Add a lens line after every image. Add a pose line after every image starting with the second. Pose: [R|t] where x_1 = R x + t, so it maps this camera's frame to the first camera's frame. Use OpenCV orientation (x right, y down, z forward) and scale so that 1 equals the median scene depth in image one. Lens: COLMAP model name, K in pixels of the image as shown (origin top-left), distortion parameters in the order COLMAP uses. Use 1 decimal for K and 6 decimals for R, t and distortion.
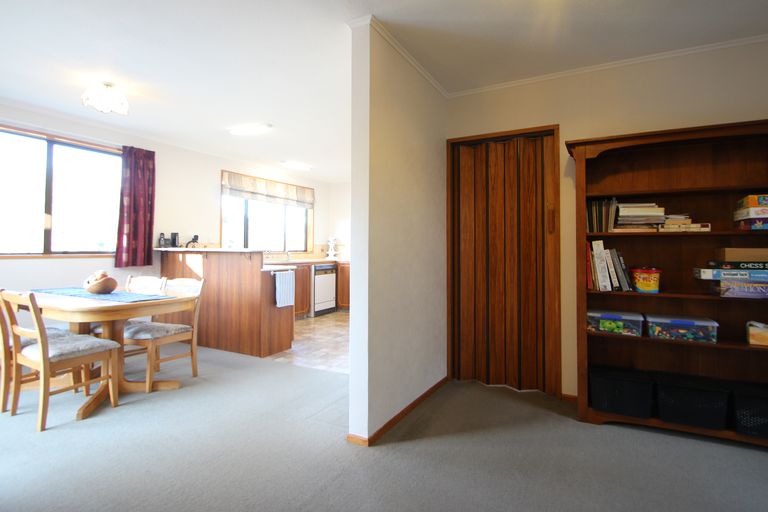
lens RADIAL K [[395.0, 0, 383.2], [0, 395.0, 242.8], [0, 0, 1]] dist [-0.000816, -0.000289]
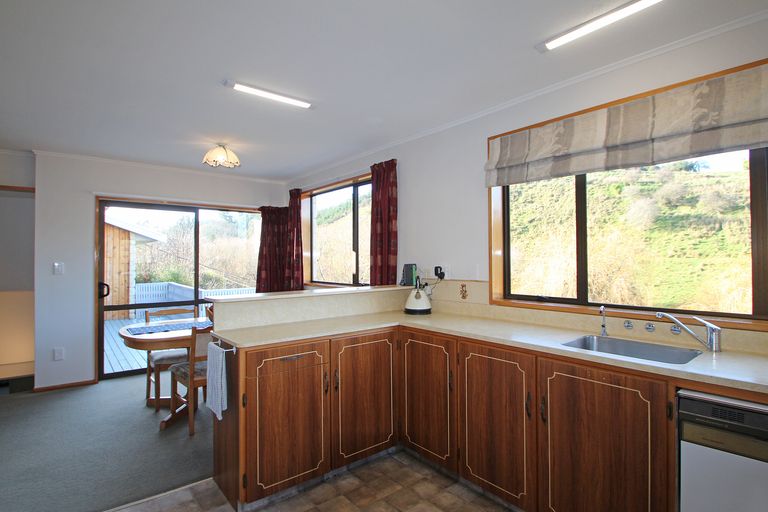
lens RADIAL K [[398.1, 0, 384.0], [0, 398.1, 256.0], [0, 0, 1]] dist [-0.000003, -0.000274]
pose [[-0.387845, -0.008759, -0.921683, 0.137363], [0.011220, 0.999836, -0.014223, -0.030072], [0.921656, -0.015857, -0.387683, 1.249362]]
